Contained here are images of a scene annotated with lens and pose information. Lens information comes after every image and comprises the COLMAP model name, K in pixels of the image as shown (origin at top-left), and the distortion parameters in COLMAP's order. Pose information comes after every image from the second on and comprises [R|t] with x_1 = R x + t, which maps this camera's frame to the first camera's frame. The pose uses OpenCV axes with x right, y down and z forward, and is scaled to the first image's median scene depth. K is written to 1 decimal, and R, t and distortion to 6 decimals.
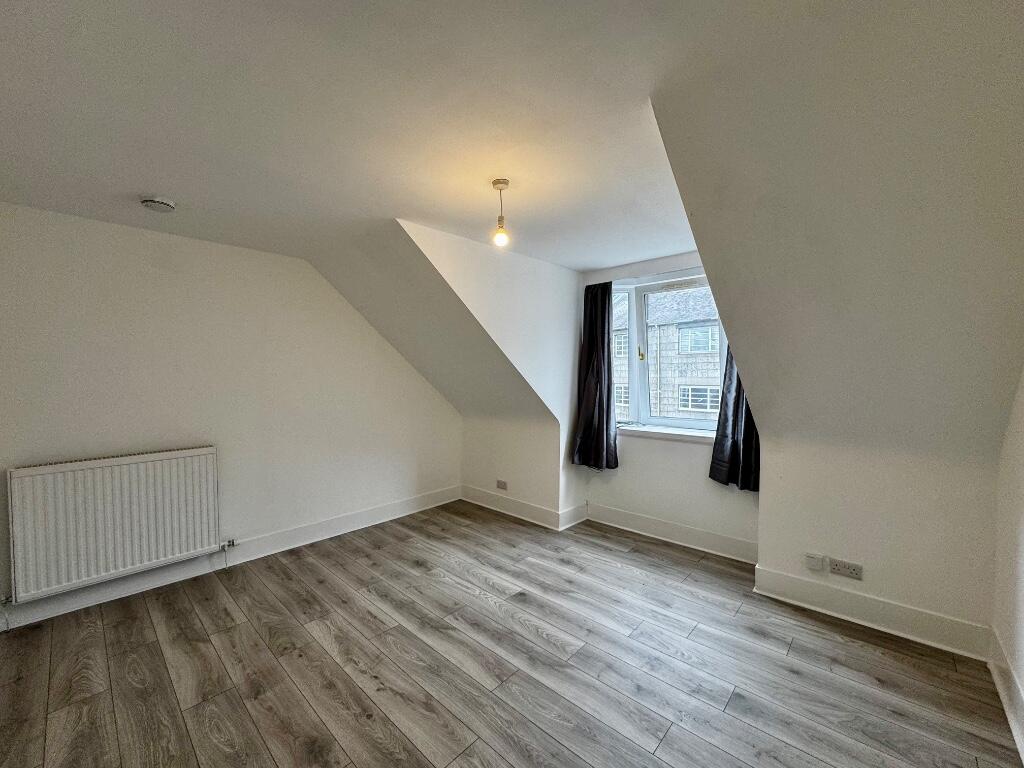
lens RADIAL K [[408.3, 0, 510.9], [0, 408.3, 384.1], [0, 0, 1]] dist [-0.003507, -0.000436]
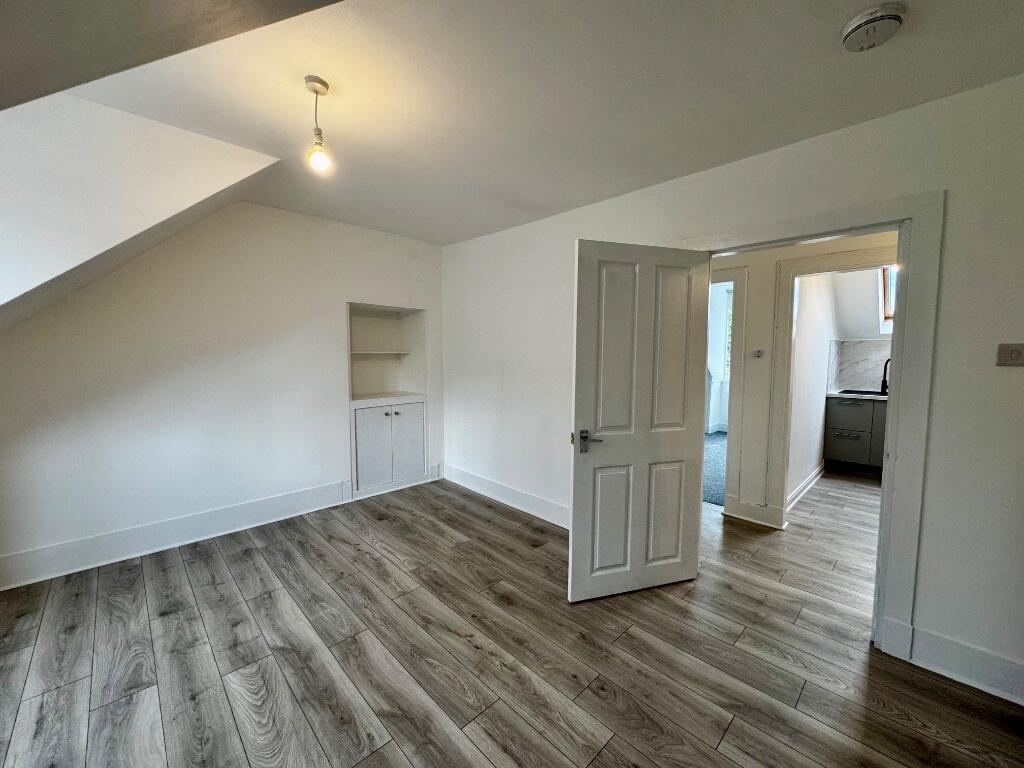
lens RADIAL K [[408.3, 0, 514.2], [0, 408.3, 378.0], [0, 0, 1]] dist [-0.003507, -0.000436]
pose [[-0.998939, -0.005406, 0.045745, -0.387198], [-0.001482, 0.996349, 0.085363, -0.007619], [-0.046039, 0.085205, -0.995299, 1.607423]]
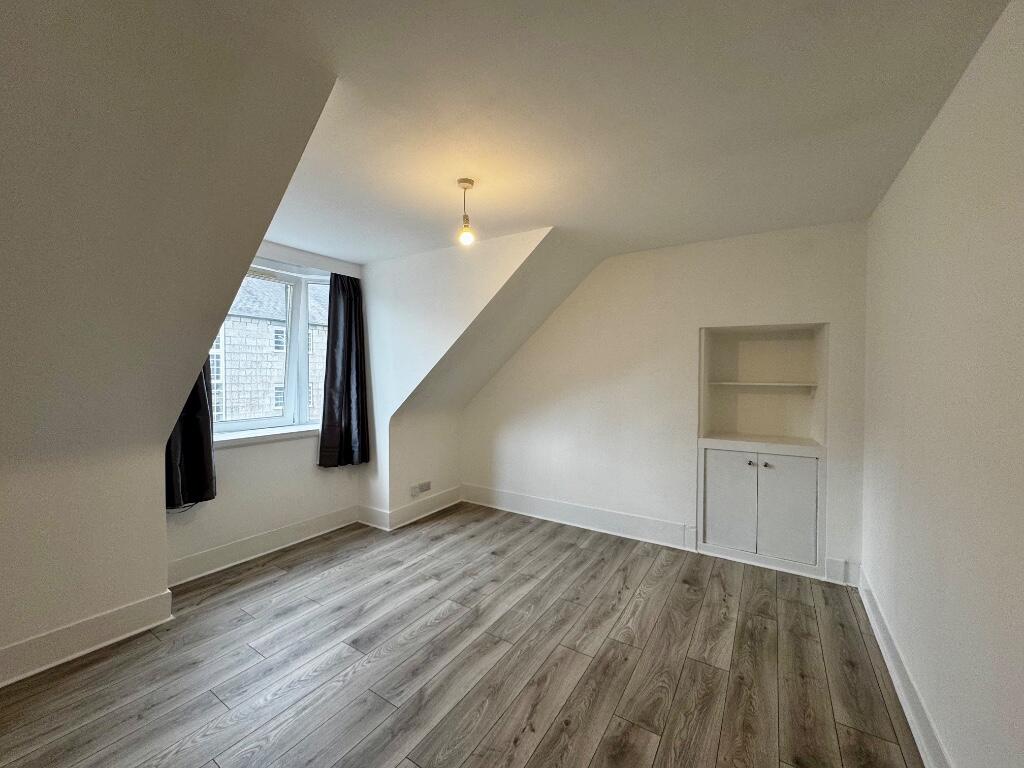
lens RADIAL K [[408.3, 0, 512.2], [0, 408.3, 381.2], [0, 0, 1]] dist [-0.003507, -0.000436]
pose [[-0.178407, -0.015292, 0.983838, -0.942832], [0.014539, 0.999729, 0.018176, -0.014818], [-0.983849, 0.017547, -0.178137, 0.957231]]
